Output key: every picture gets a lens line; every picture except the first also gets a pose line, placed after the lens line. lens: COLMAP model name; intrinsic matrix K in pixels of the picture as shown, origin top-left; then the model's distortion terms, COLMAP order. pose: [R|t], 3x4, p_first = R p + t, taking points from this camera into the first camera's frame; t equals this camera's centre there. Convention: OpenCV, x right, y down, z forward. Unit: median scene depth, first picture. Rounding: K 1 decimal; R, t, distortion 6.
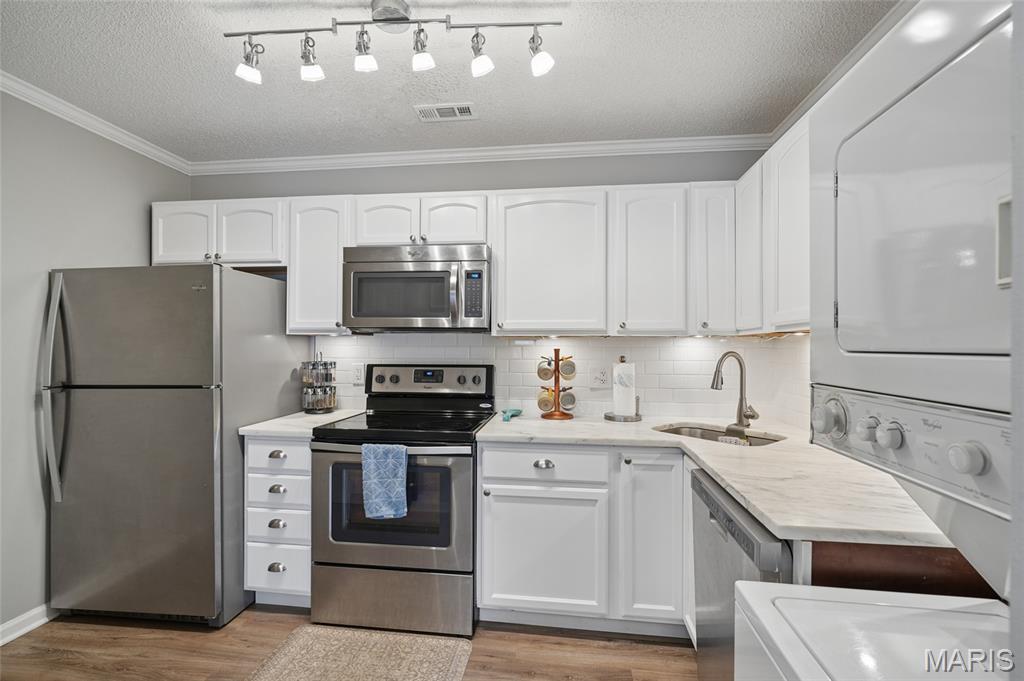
lens RADIAL K [[443.5, 0, 512.0], [0, 443.5, 340.5], [0, 0, 1]] dist [-0.001347, -0.000134]
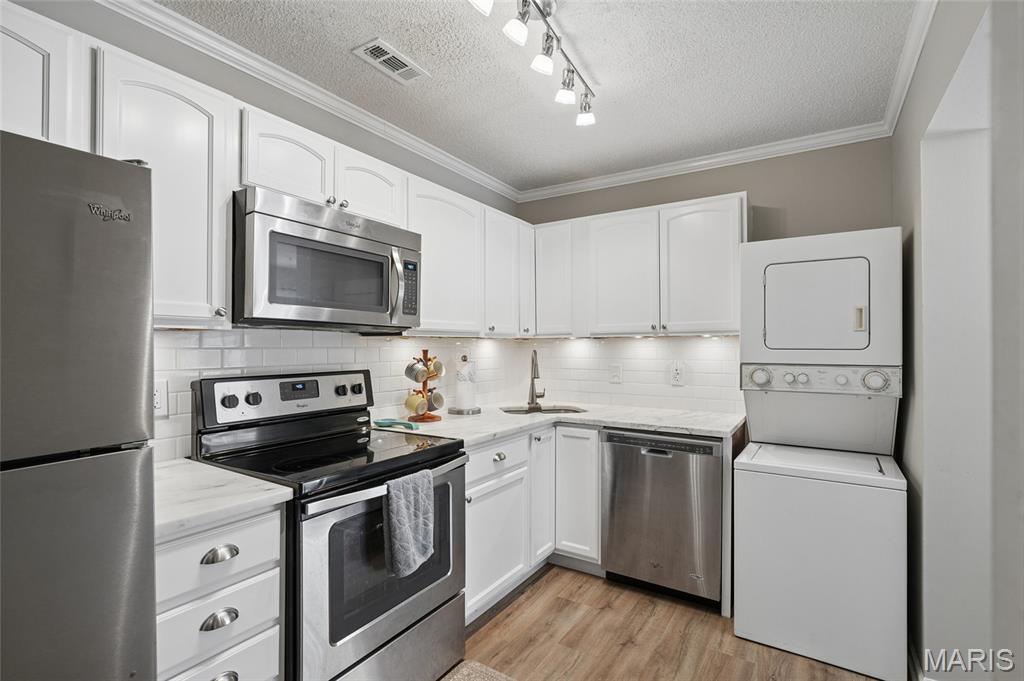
lens RADIAL K [[479.1, 0, 514.0], [0, 479.1, 345.3], [0, 0, 1]] dist [0.000768, 0.000014]
pose [[0.429395, -0.002160, 0.903114, -0.760514], [-0.007980, 0.999949, 0.006186, 0.001979], [-0.903082, -0.009863, 0.429356, 0.378421]]
